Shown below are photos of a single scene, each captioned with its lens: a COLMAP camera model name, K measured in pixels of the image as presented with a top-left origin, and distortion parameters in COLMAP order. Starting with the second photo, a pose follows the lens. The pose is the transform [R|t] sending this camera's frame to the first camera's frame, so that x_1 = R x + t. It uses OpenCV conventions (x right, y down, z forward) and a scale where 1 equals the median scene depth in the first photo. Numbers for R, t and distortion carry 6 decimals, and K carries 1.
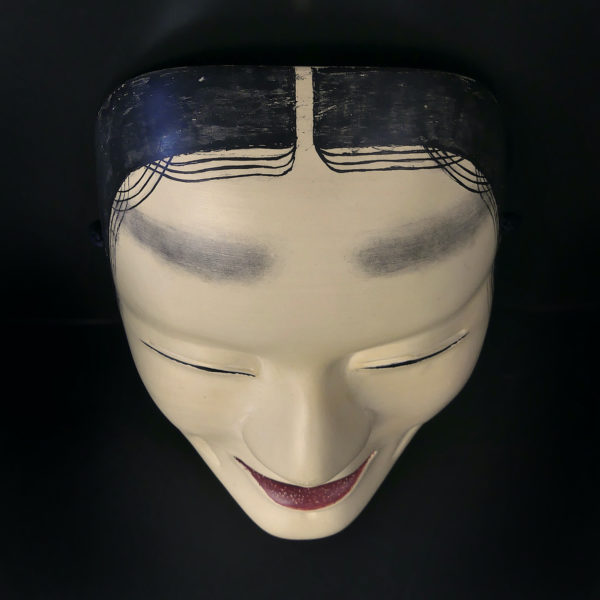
lens RADIAL K [[1057.7, 0, 294.4], [0, 1057.7, 300.5], [0, 0, 1]] dist [0.061076, 0.000000]
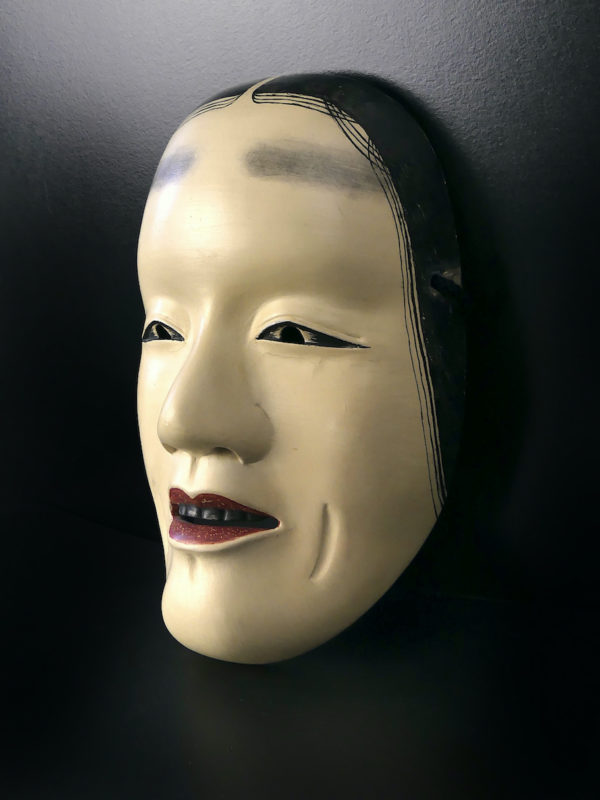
lens RADIAL K [[1126.8, 0, 290.0], [0, 1126.8, 364.5], [0, 0, 1]] dist [-0.021962, 0.000000]
pose [[0.770022, 0.042866, -0.636575, 0.973889], [-0.529418, 0.599749, -0.600015, 0.893590], [0.356065, 0.799039, 0.484514, 0.561498]]
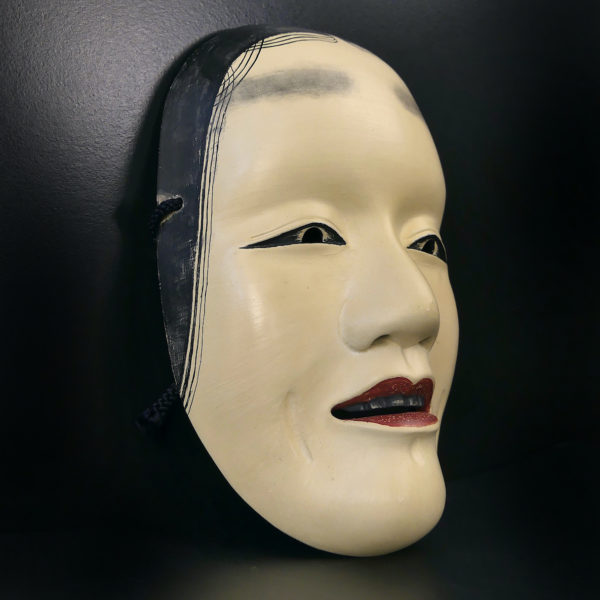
lens RADIAL K [[1057.7, 0, 294.5], [0, 1057.7, 316.3], [0, 0, 1]] dist [0.061076, 0.000000]
pose [[0.801127, 0.034084, 0.597524, -0.929096], [0.519433, 0.456338, -0.722458, 1.102615], [-0.297297, 0.889154, 0.347880, 0.802864]]
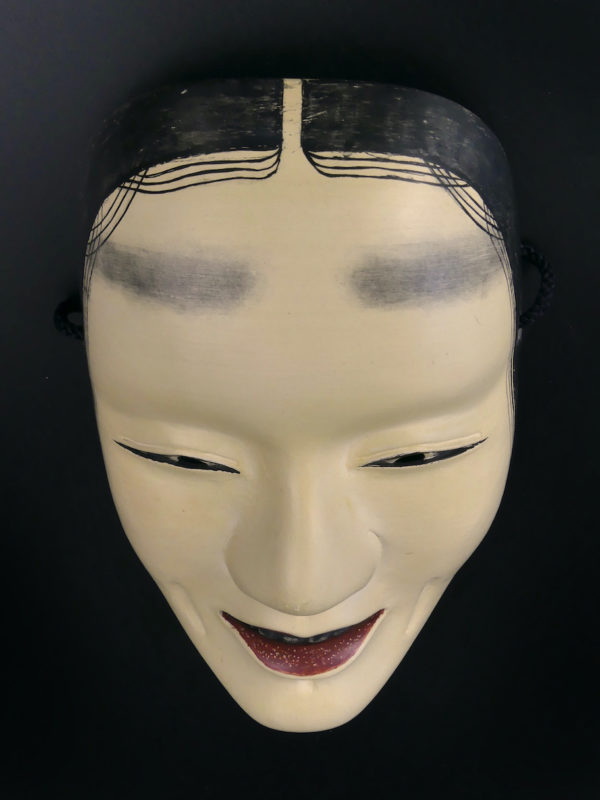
lens RADIAL K [[1021.6, 0, 300.6], [0, 1021.6, 376.9], [0, 0, 1]] dist [0.015793, 0.000000]
pose [[0.999204, 0.011828, -0.038110, 0.051330], [-0.022817, 0.952881, -0.302484, 0.294461], [0.032737, 0.303113, 0.952392, 0.214259]]
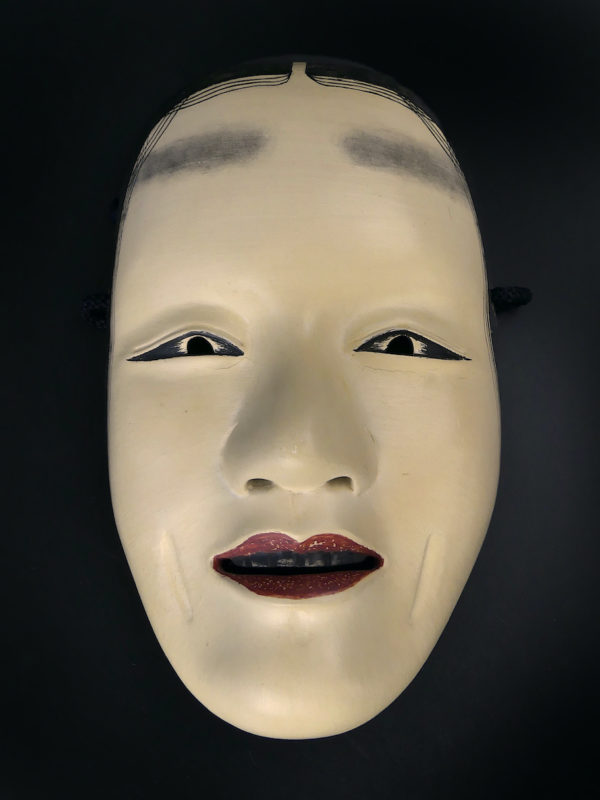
lens RADIAL K [[1126.8, 0, 318.3], [0, 1126.8, 349.7], [0, 0, 1]] dist [-0.021962, 0.000000]
pose [[0.999779, 0.004098, -0.020613, 0.058746], [-0.019502, 0.546496, -0.837235, 1.071872], [0.007833, 0.837452, 0.546455, 0.533414]]
